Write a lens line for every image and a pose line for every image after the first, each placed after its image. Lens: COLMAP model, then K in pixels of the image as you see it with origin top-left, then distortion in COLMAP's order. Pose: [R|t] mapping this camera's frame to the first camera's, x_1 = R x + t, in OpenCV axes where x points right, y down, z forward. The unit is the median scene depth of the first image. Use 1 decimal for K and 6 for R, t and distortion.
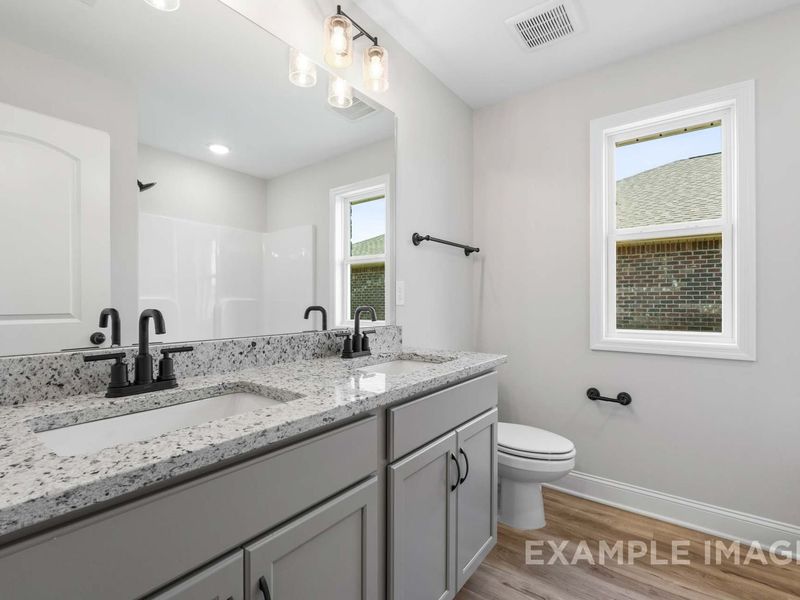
lens RADIAL K [[379.7, 0, 400.0], [0, 379.7, 300.0], [0, 0, 1]] dist [-0.000573, -0.000027]
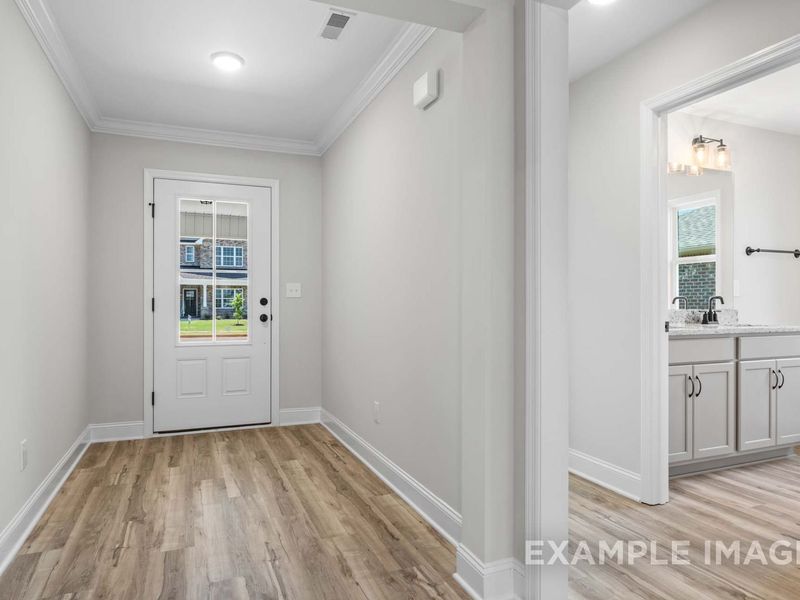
lens RADIAL K [[526.7, 0, 400.0], [0, 526.7, 300.0], [0, 0, 1]] dist [-0.000615, 0.000216]
pose [[0.864821, -0.000263, -0.502081, -0.132779], [0.000857, 0.999999, 0.000952, 0.032845], [0.502080, -0.001254, 0.864820, -1.881285]]
